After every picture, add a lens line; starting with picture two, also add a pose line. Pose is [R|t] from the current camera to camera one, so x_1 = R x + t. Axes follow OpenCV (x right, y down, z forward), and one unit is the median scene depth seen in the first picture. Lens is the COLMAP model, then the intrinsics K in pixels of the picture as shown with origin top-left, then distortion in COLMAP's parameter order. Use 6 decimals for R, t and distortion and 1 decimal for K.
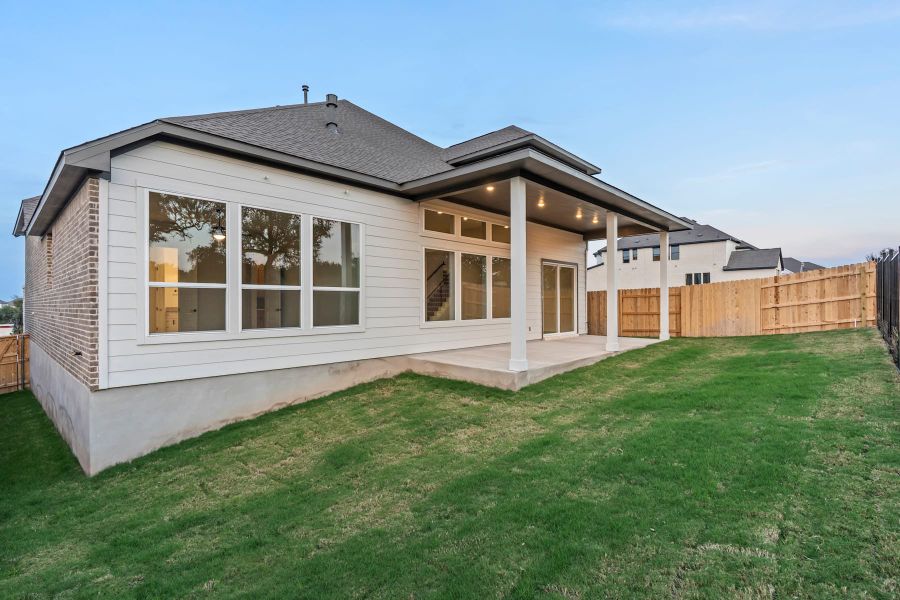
lens RADIAL K [[476.0, 0, 445.0], [0, 476.0, 300.0], [0, 0, 1]] dist [-0.001821, 0.000327]
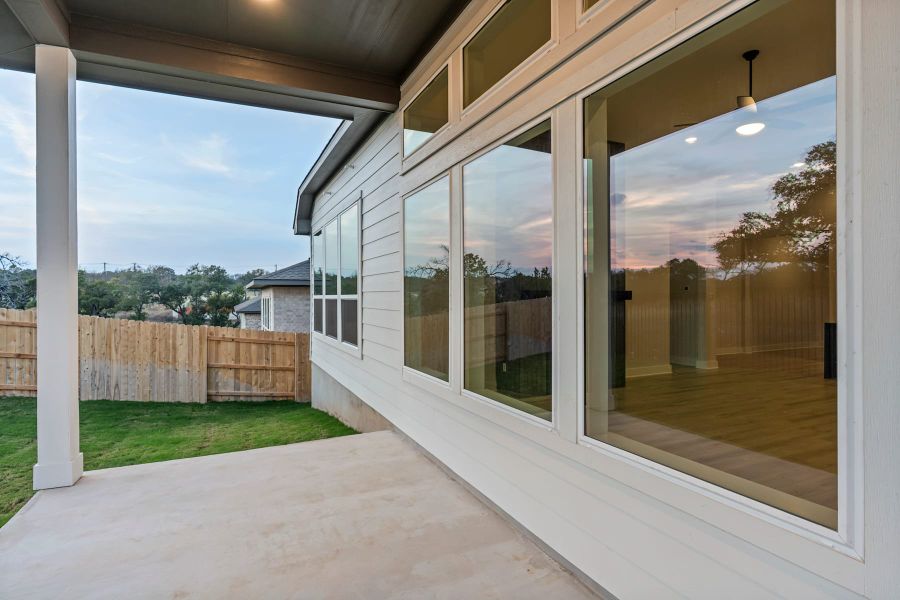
lens RADIAL K [[467.0, 0, 444.7], [0, 467.0, 297.6], [0, 0, 1]] dist [-0.002422, 0.000318]
pose [[-0.405009, 0.005609, -0.914295, 0.372489], [0.010970, 0.999939, 0.001275, -0.020432], [0.914247, -0.009513, -0.405046, 1.361479]]
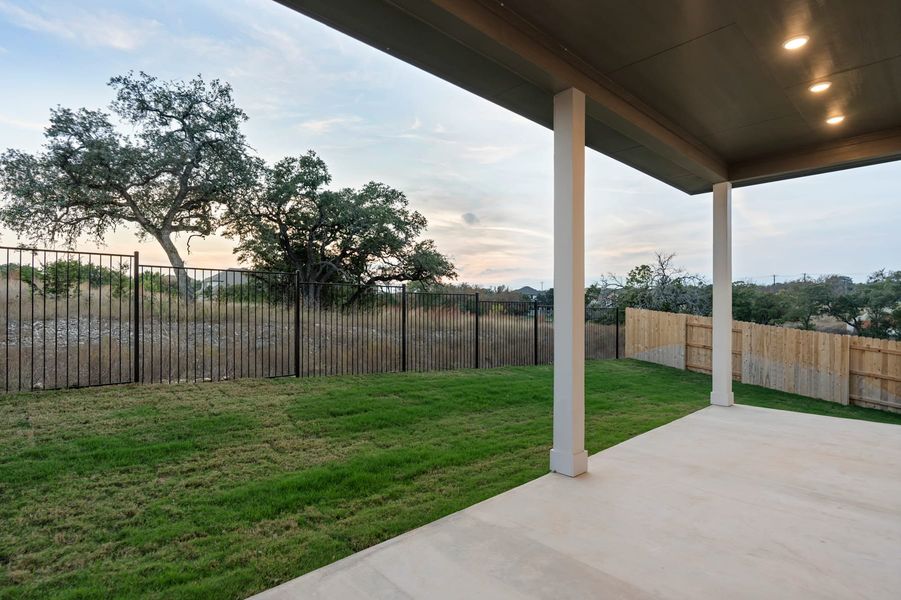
lens RADIAL K [[465.0, 0, 445.9], [0, 465.0, 307.1], [0, 0, 1]] dist [-0.000209, 0.000413]
pose [[-0.995654, -0.001169, 0.093118, 0.524770], [-0.001928, 0.999966, -0.008054, -0.019858], [-0.093106, -0.008199, -0.995622, 1.704179]]
